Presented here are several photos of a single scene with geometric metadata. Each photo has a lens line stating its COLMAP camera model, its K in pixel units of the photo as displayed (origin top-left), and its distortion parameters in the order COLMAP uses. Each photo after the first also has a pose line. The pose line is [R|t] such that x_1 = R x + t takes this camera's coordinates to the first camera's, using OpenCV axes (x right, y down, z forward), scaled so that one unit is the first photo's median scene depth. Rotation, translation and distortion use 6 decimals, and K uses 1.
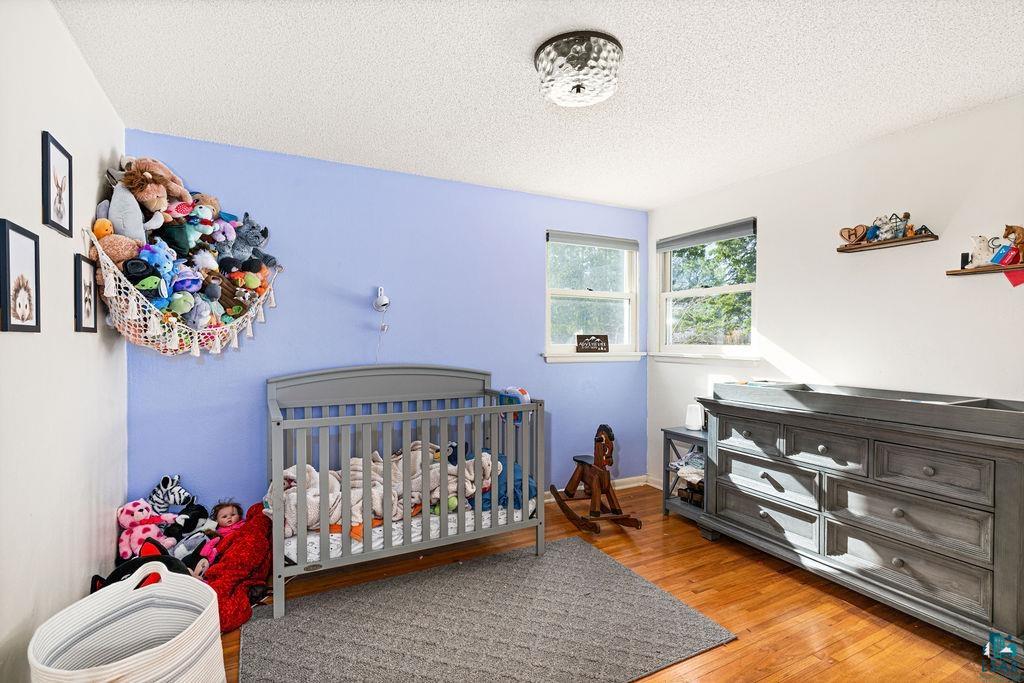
lens RADIAL K [[498.1, 0, 515.3], [0, 498.1, 343.4], [0, 0, 1]] dist [-0.000710, 0.001908]
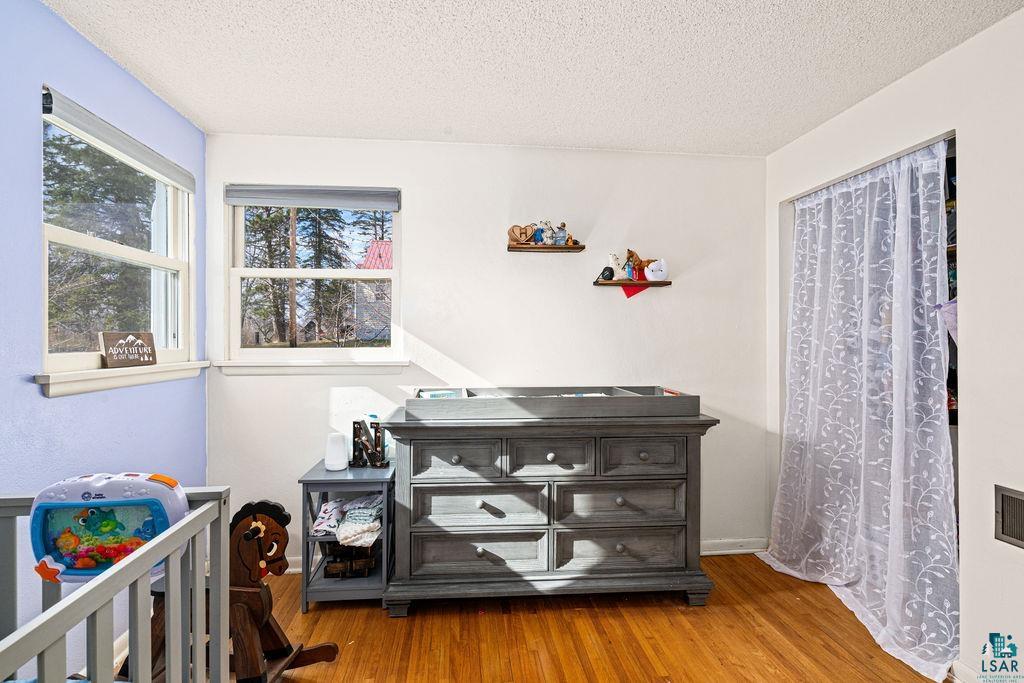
lens RADIAL K [[498.1, 0, 510.1], [0, 498.1, 337.4], [0, 0, 1]] dist [-0.000710, 0.001908]
pose [[0.379948, -0.001207, 0.925007, -0.261154], [0.009731, 0.999949, -0.002693, -0.009910], [-0.924957, 0.010025, 0.379940, 0.678438]]
